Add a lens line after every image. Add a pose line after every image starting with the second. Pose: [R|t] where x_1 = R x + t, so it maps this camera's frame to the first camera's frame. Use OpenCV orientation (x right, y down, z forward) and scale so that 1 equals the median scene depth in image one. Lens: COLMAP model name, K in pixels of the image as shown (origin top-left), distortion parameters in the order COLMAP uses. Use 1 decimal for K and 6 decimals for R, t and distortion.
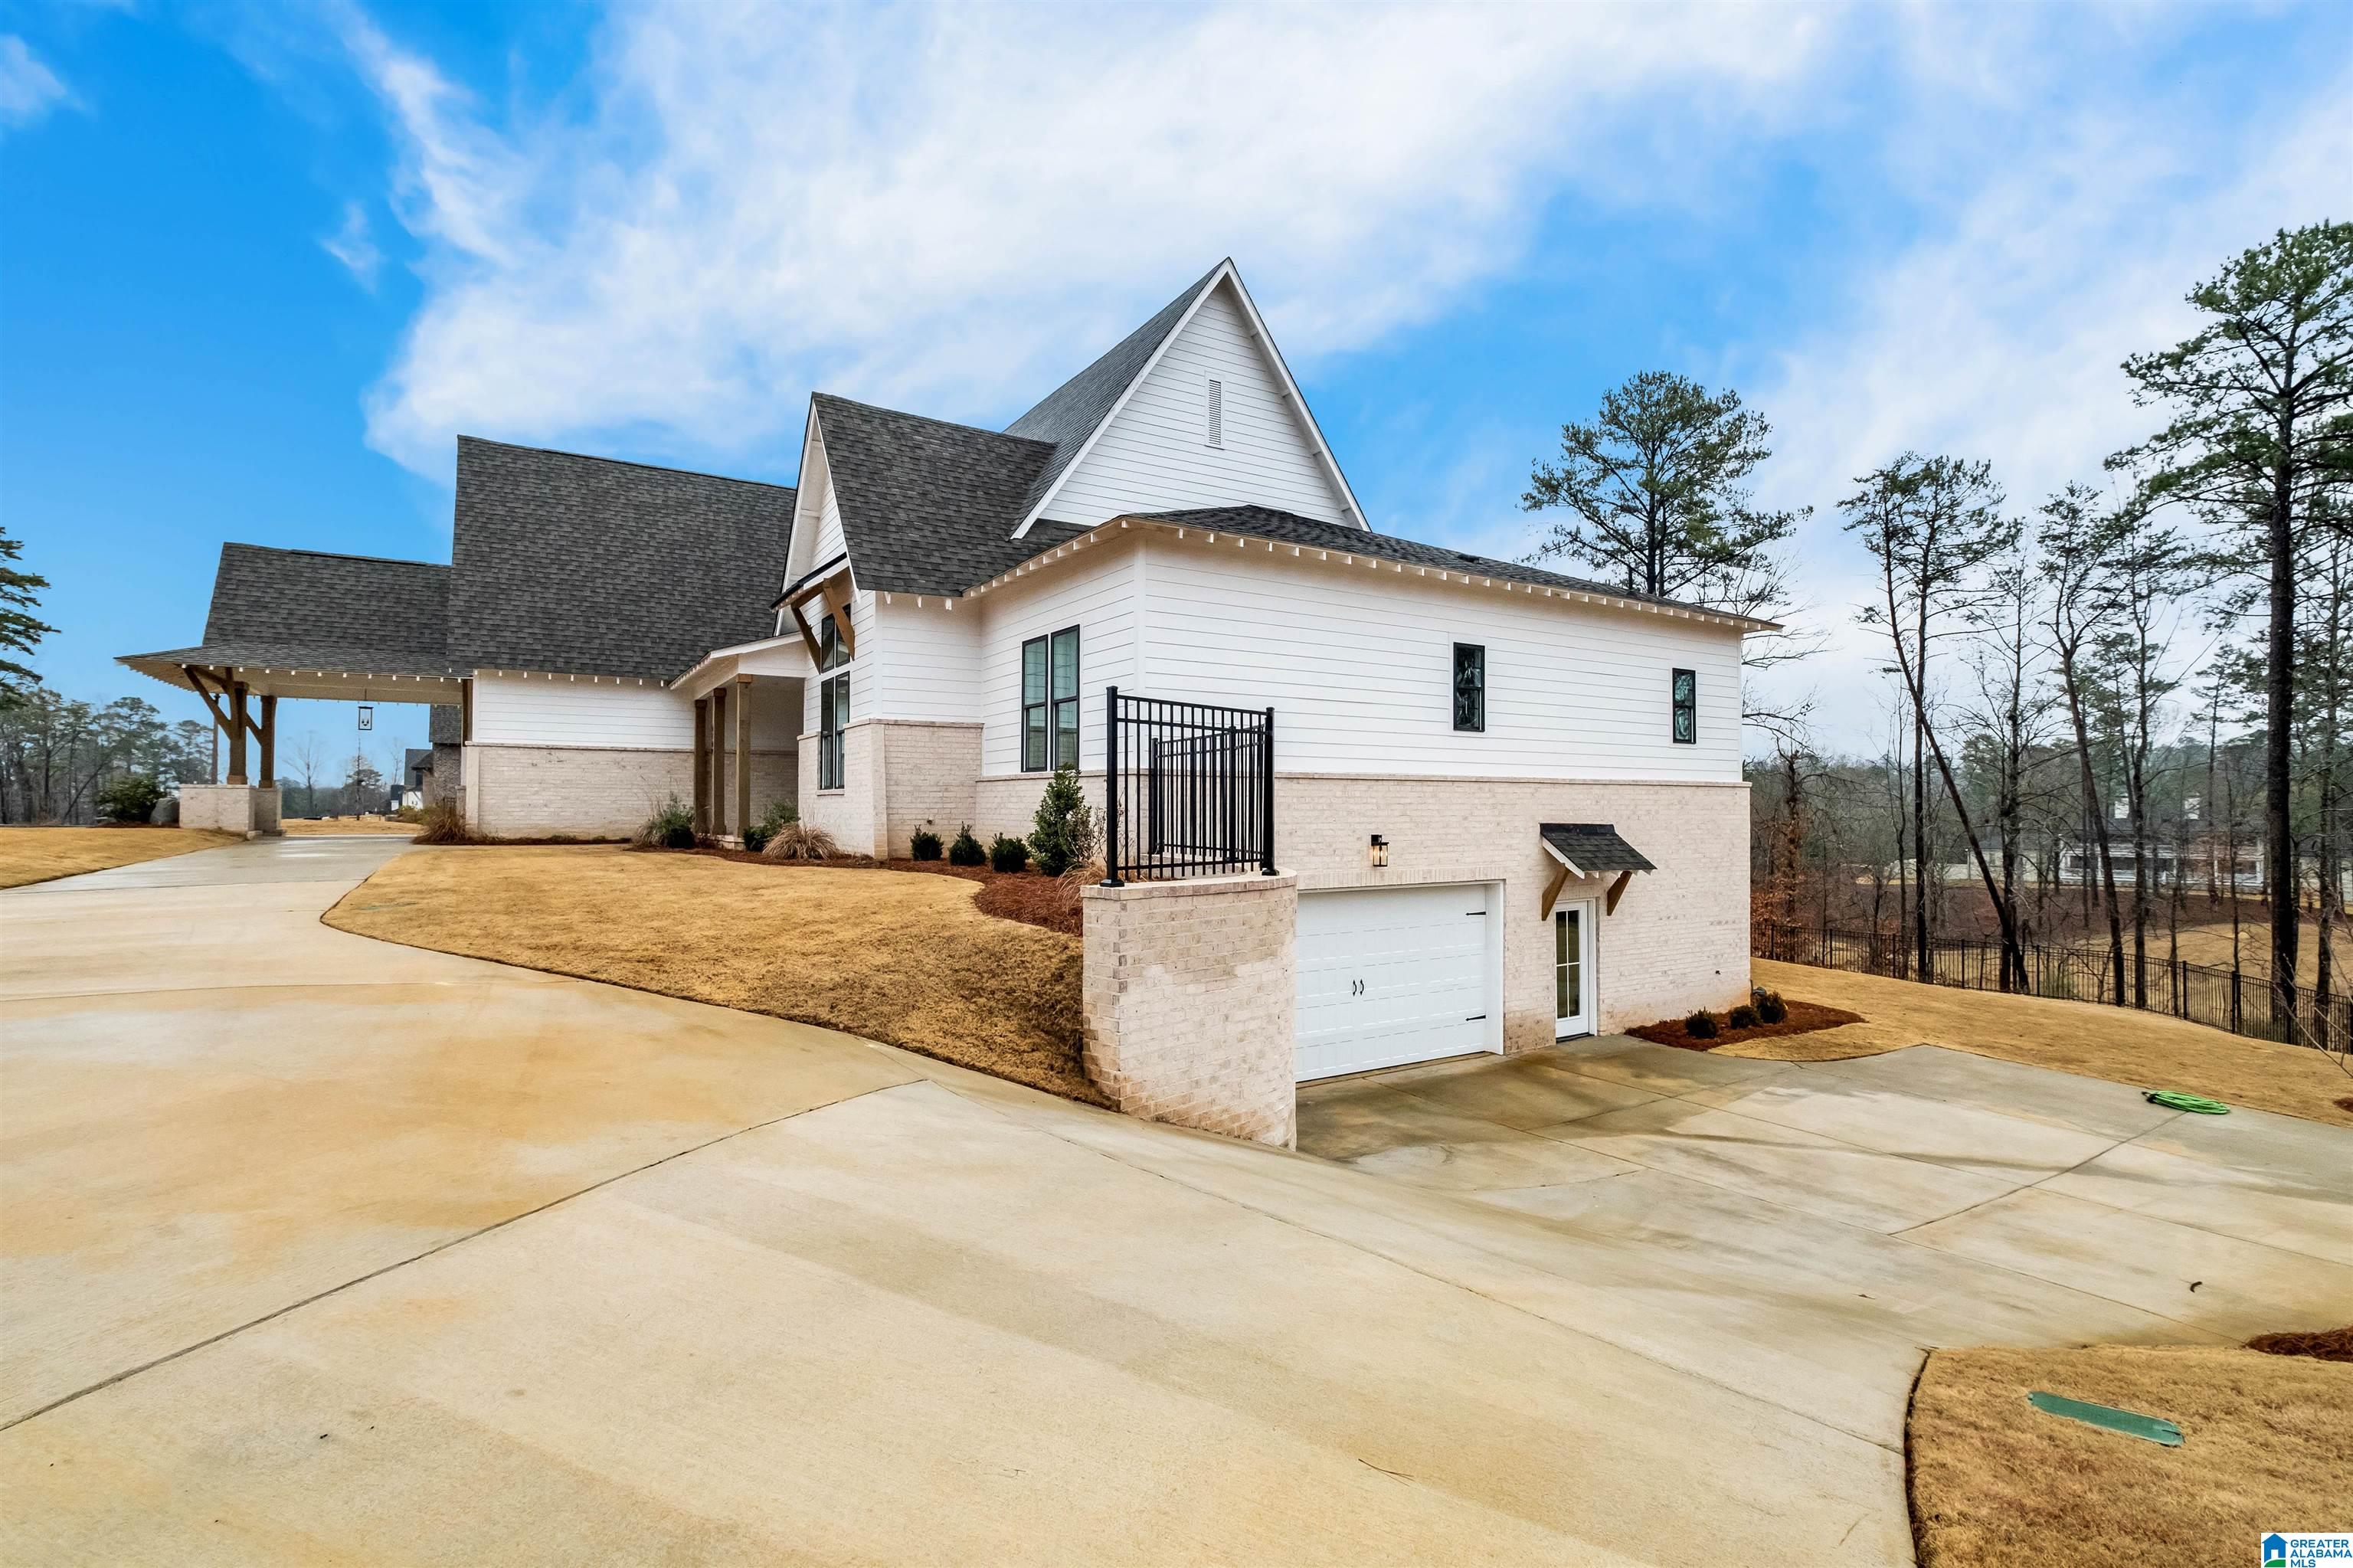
lens RADIAL K [[1068.5, 0, 1169.4], [0, 1068.5, 798.9], [0, 0, 1]] dist [-0.000599, -0.000630]
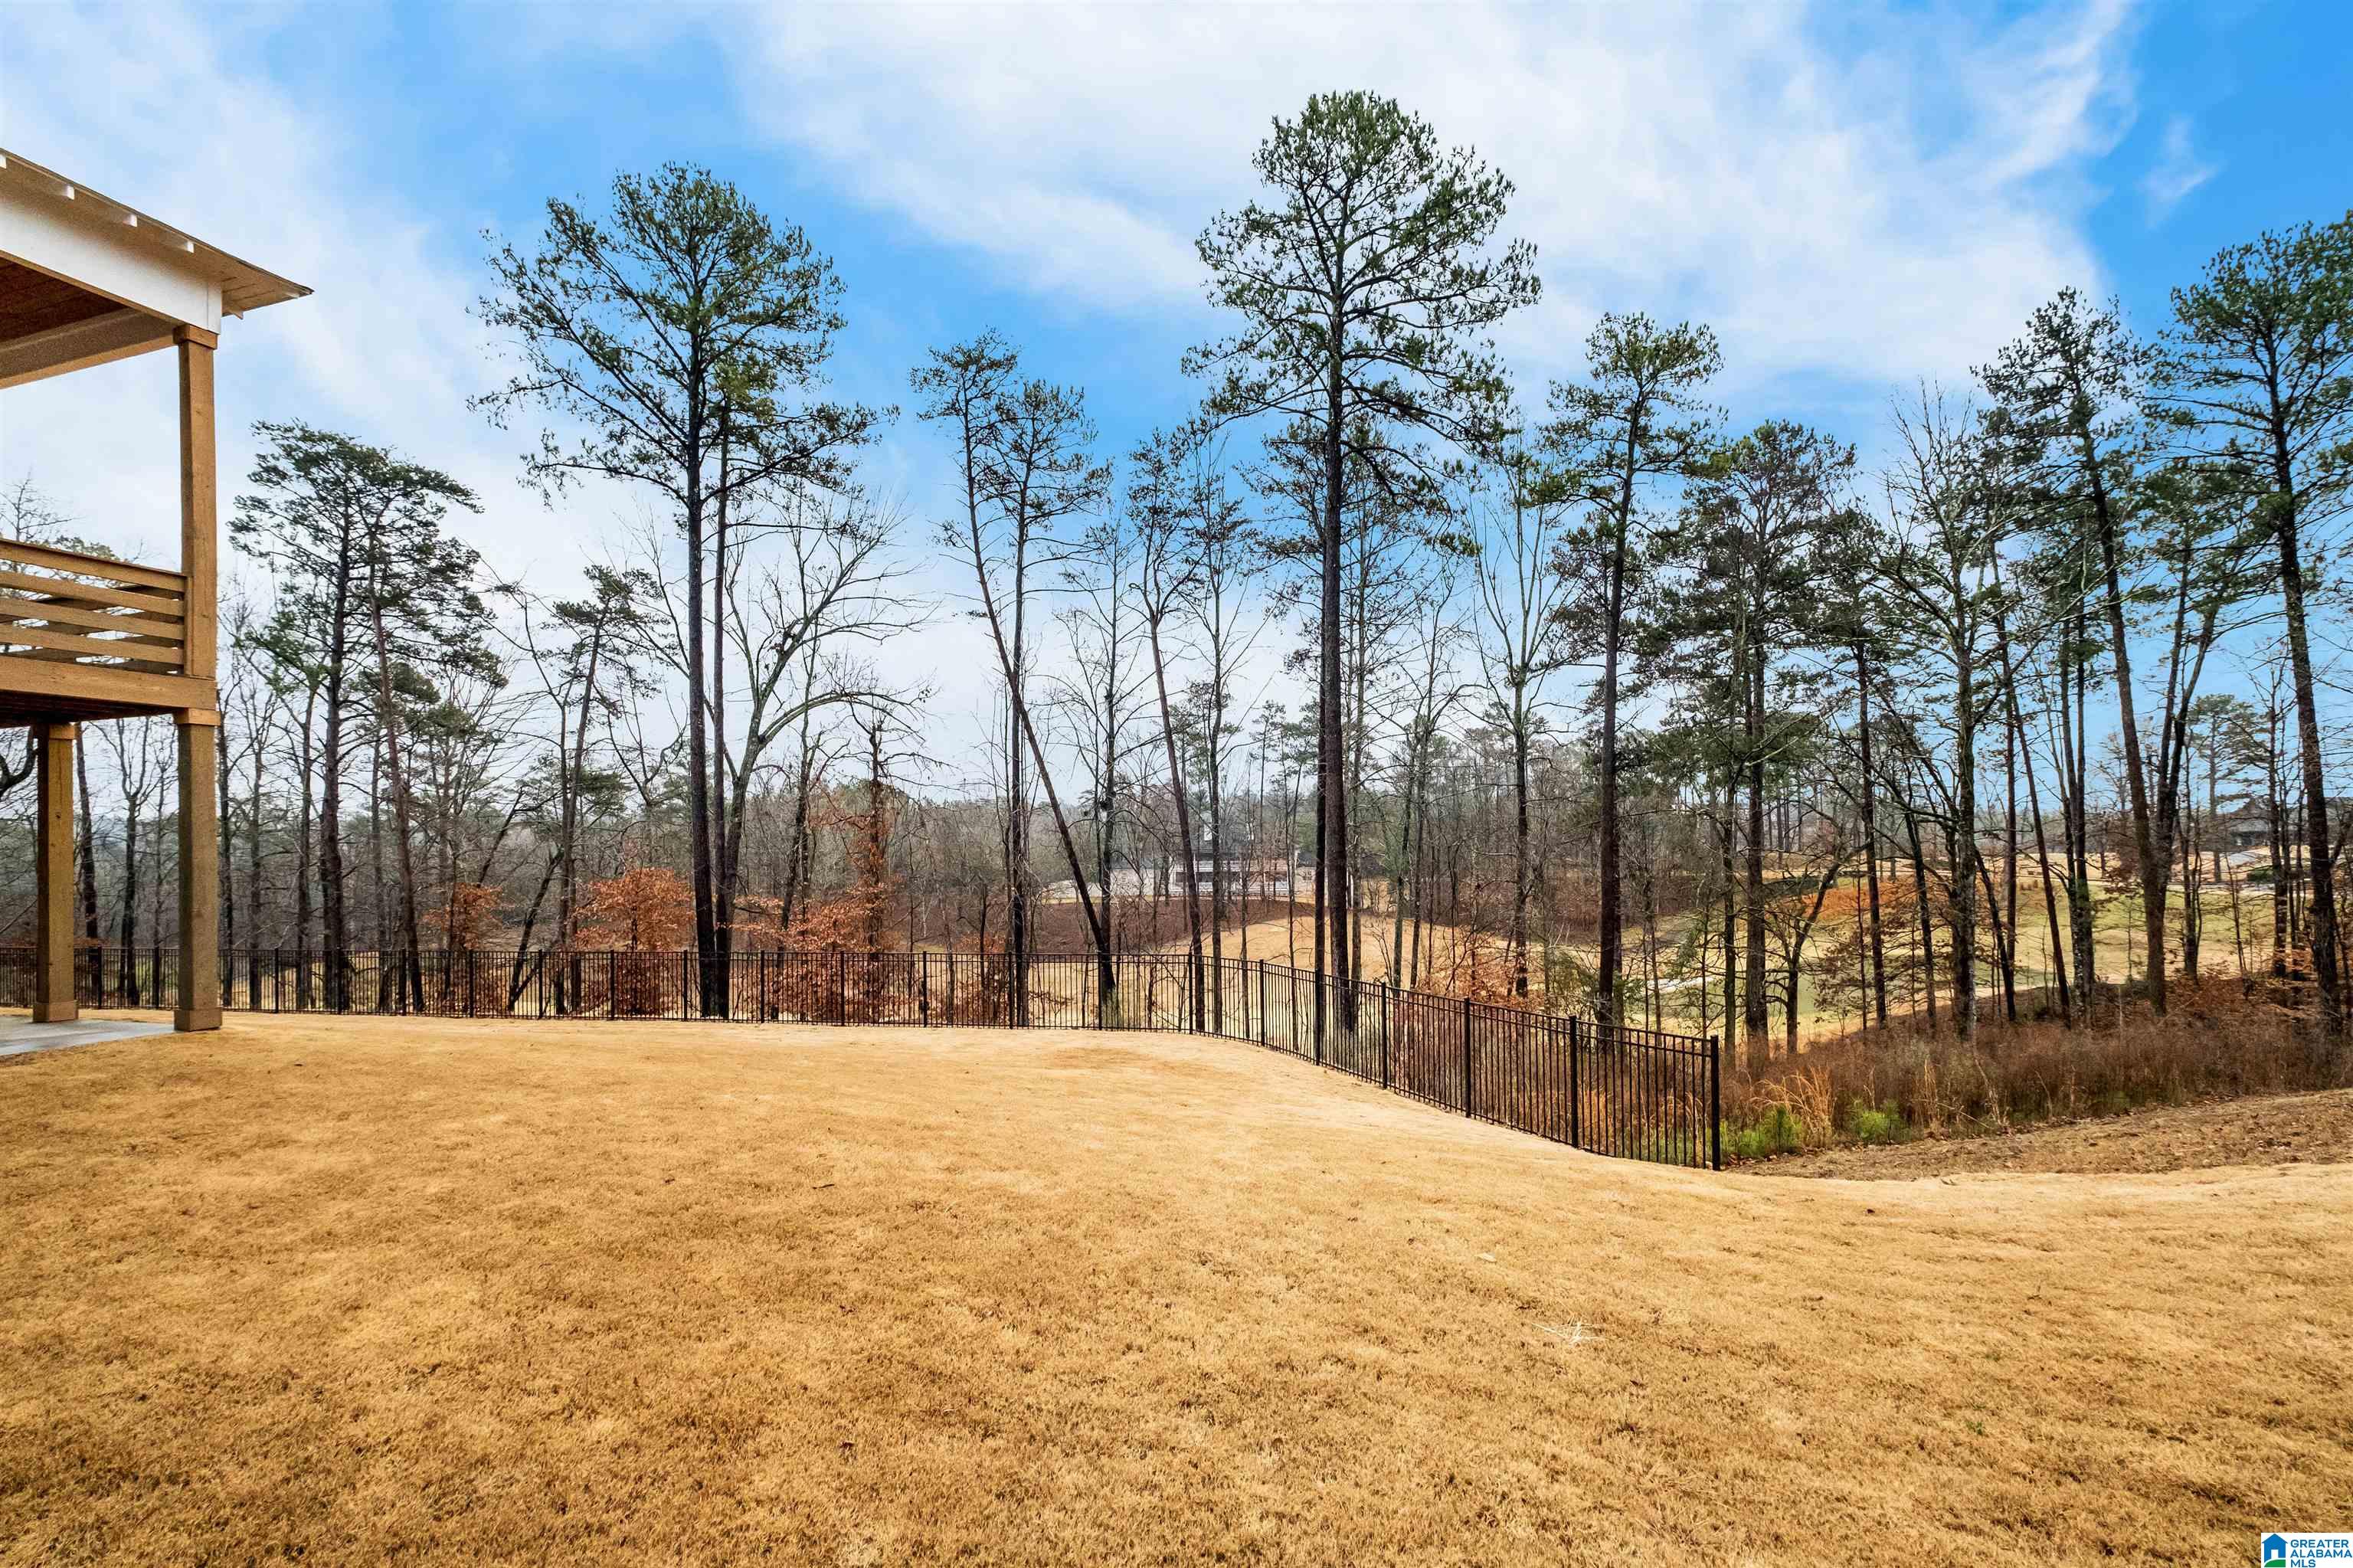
lens RADIAL K [[1045.6, 0, 1166.7], [0, 1045.6, 845.4], [0, 0, 1]] dist [0.000329, -0.000104]
pose [[0.773411, -0.010049, 0.633825, 0.580840], [0.007575, 0.999949, 0.006611, 0.085994], [-0.633860, -0.000312, 0.773448, 0.629904]]
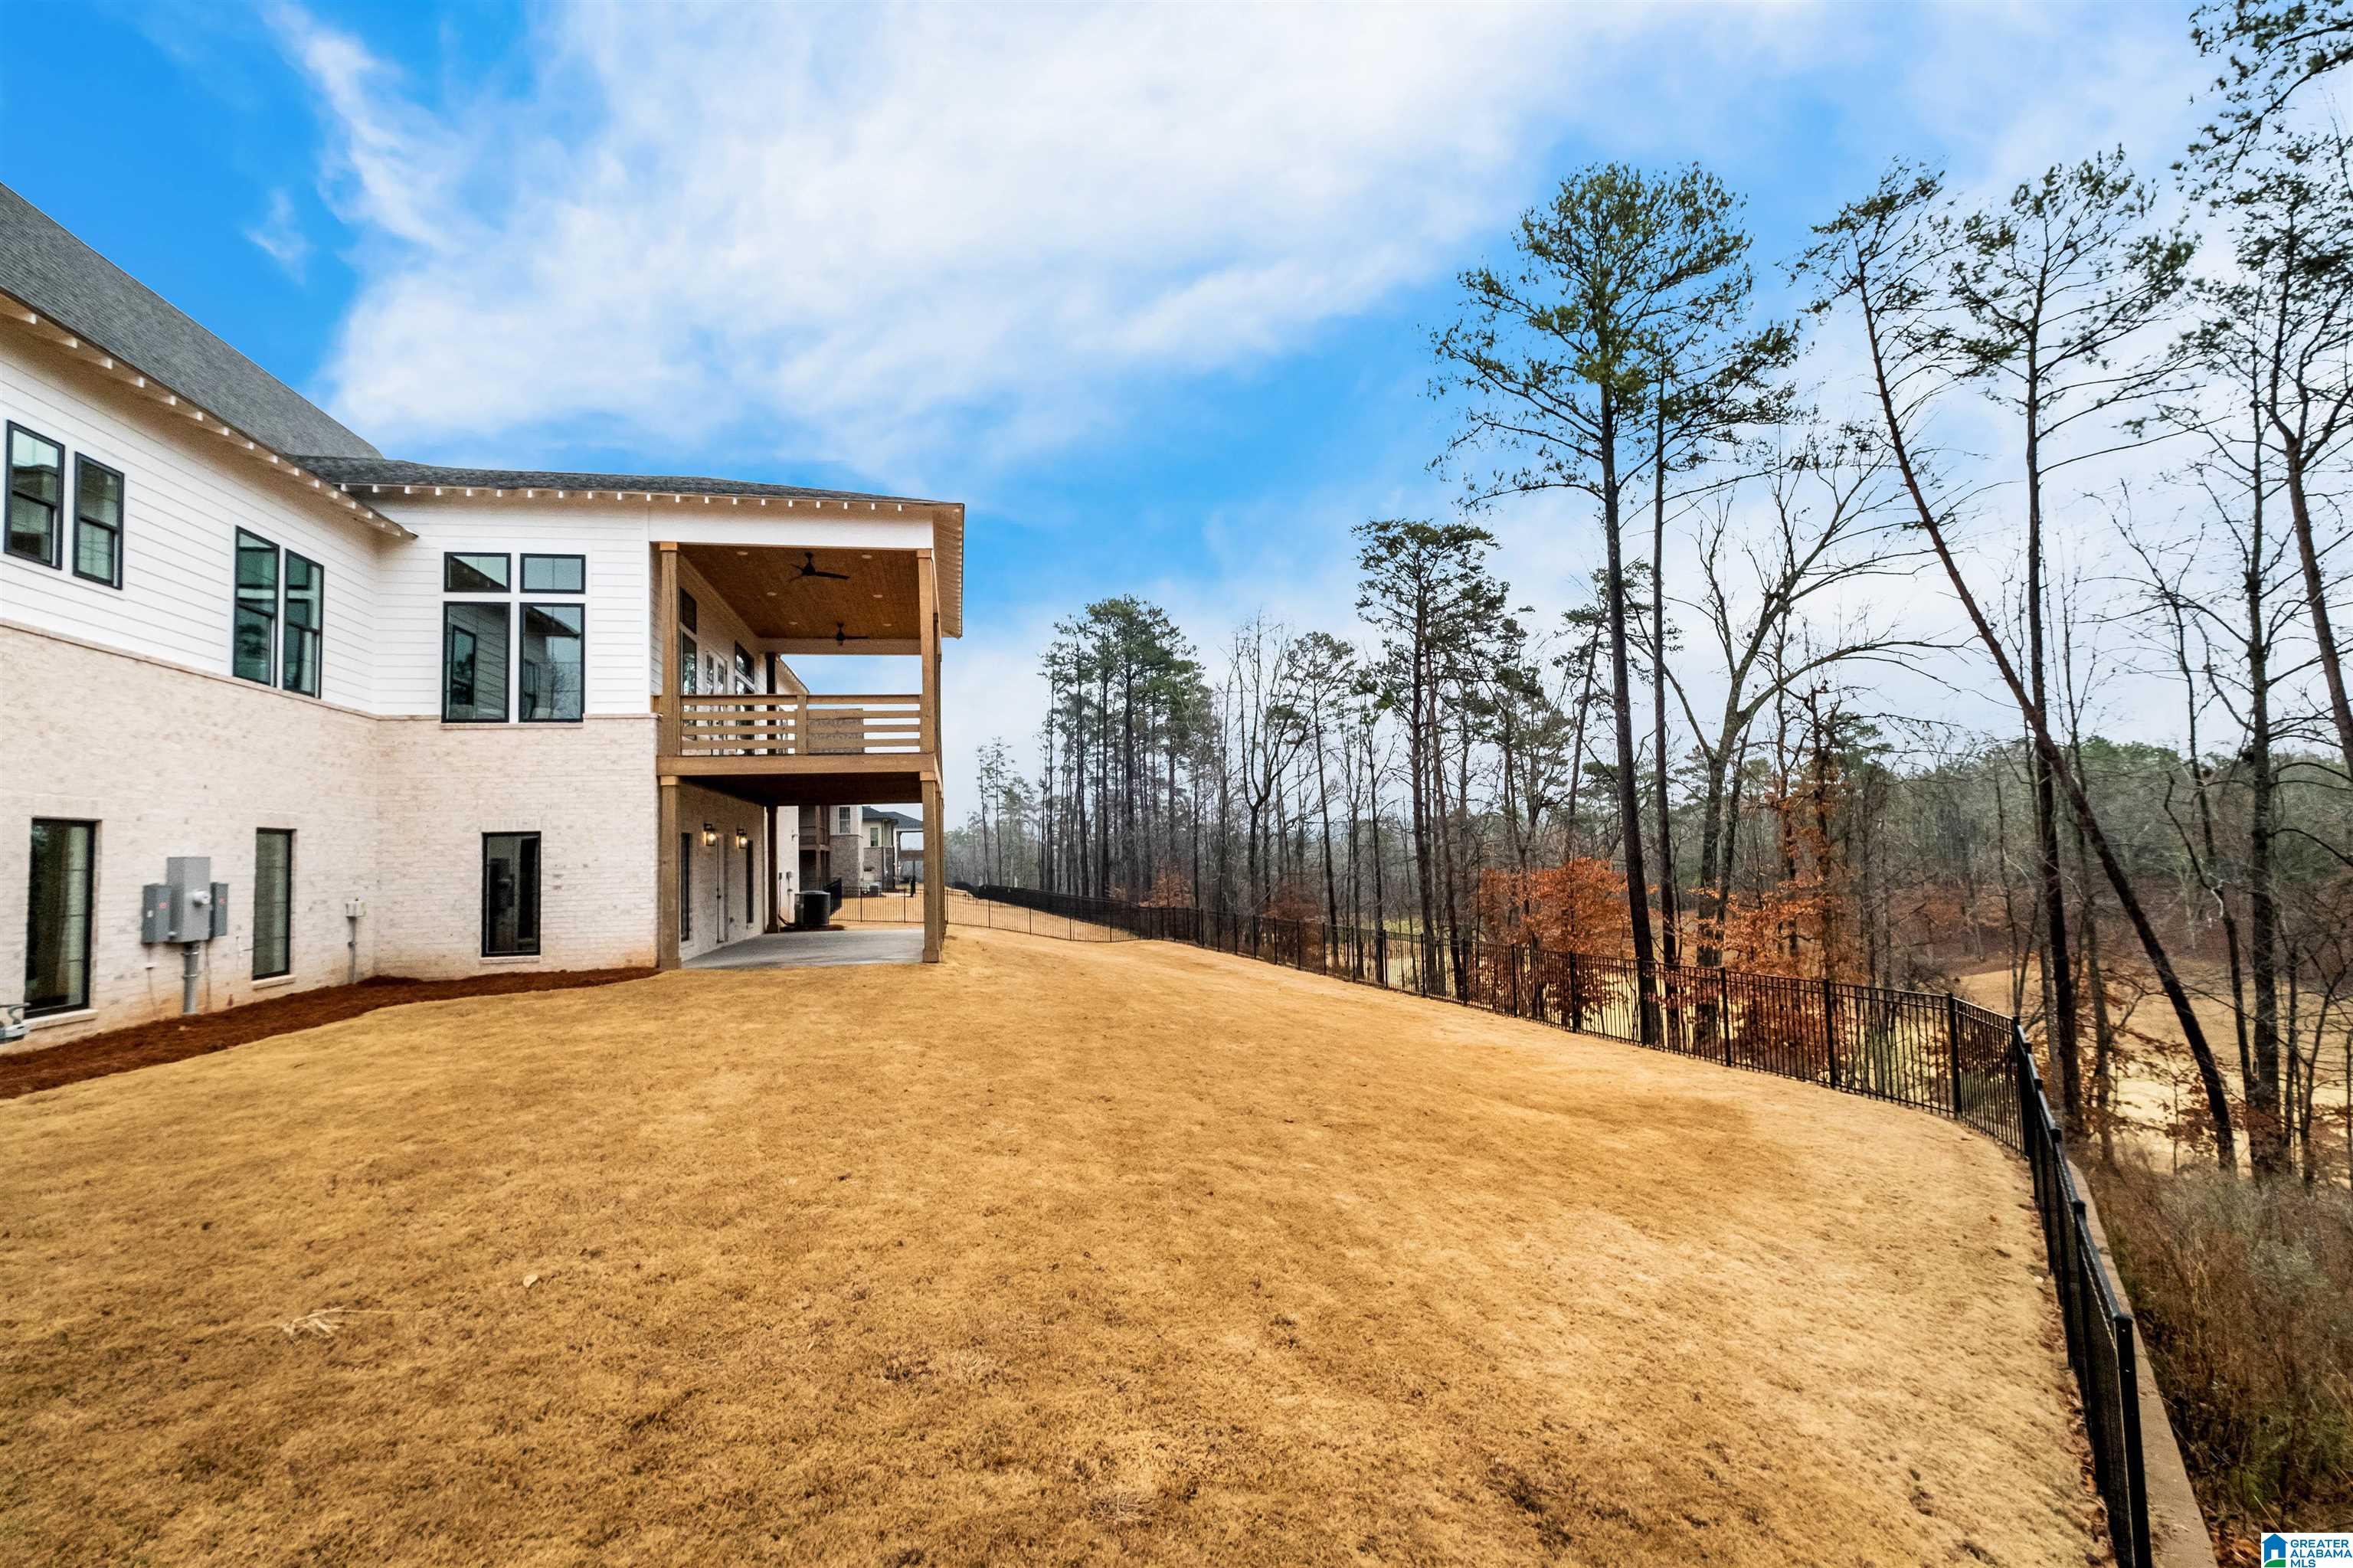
lens RADIAL K [[1055.7, 0, 1168.8], [0, 1055.7, 798.4], [0, 0, 1]] dist [0.004059, 0.000172]
pose [[0.930948, -0.044797, -0.362394, 0.965839], [0.029770, 0.998454, -0.046949, 0.089000], [0.363936, 0.032919, 0.930842, 0.596338]]
